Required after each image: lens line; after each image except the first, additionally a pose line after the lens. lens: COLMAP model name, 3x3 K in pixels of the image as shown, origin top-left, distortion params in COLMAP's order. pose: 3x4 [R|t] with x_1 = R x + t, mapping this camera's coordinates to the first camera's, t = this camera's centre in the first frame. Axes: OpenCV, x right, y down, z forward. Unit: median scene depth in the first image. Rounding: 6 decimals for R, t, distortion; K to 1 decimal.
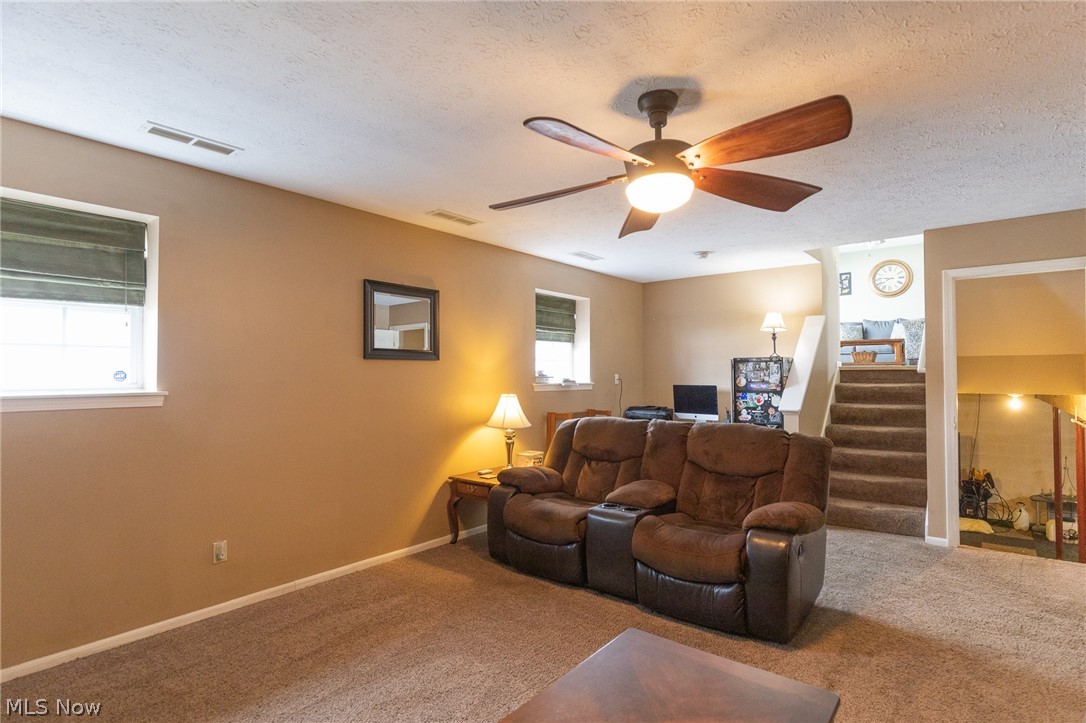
lens RADIAL K [[553.8, 0, 564.8], [0, 553.8, 364.1], [0, 0, 1]] dist [0.013533, -0.000398]
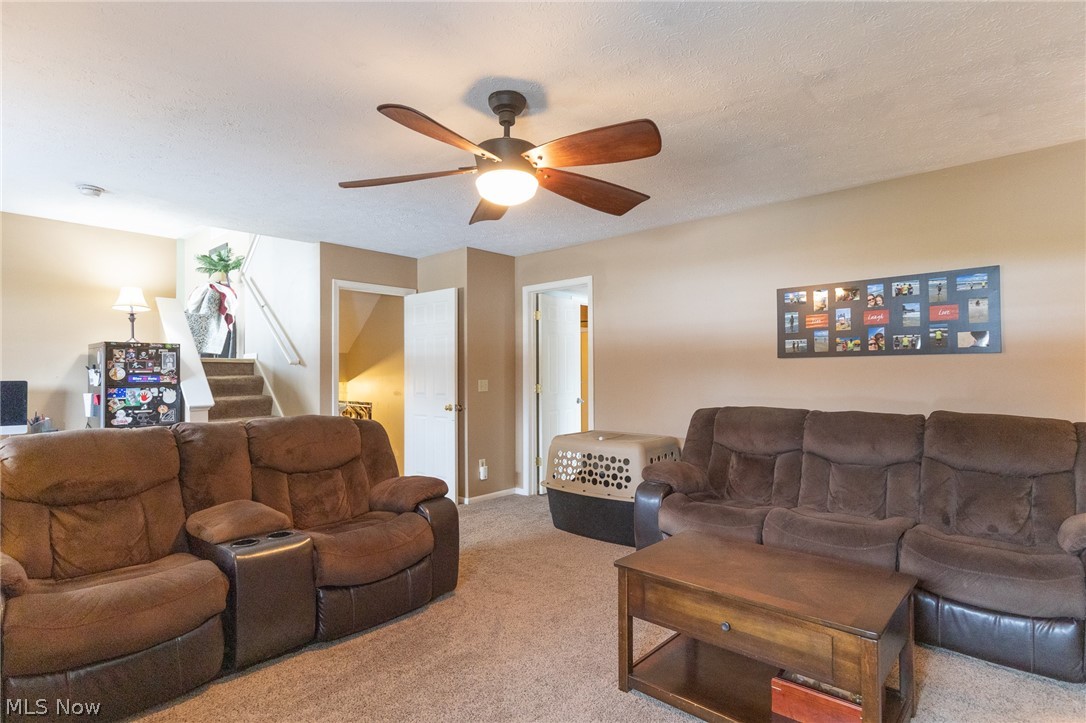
lens RADIAL K [[553.8, 0, 537.2], [0, 553.8, 361.5], [0, 0, 1]] dist [0.013533, -0.000398]
pose [[0.091900, 0.022341, 0.995518, -0.386551], [-0.017749, 0.999626, -0.020795, 0.021126], [-0.995610, -0.015758, 0.092262, 0.366879]]
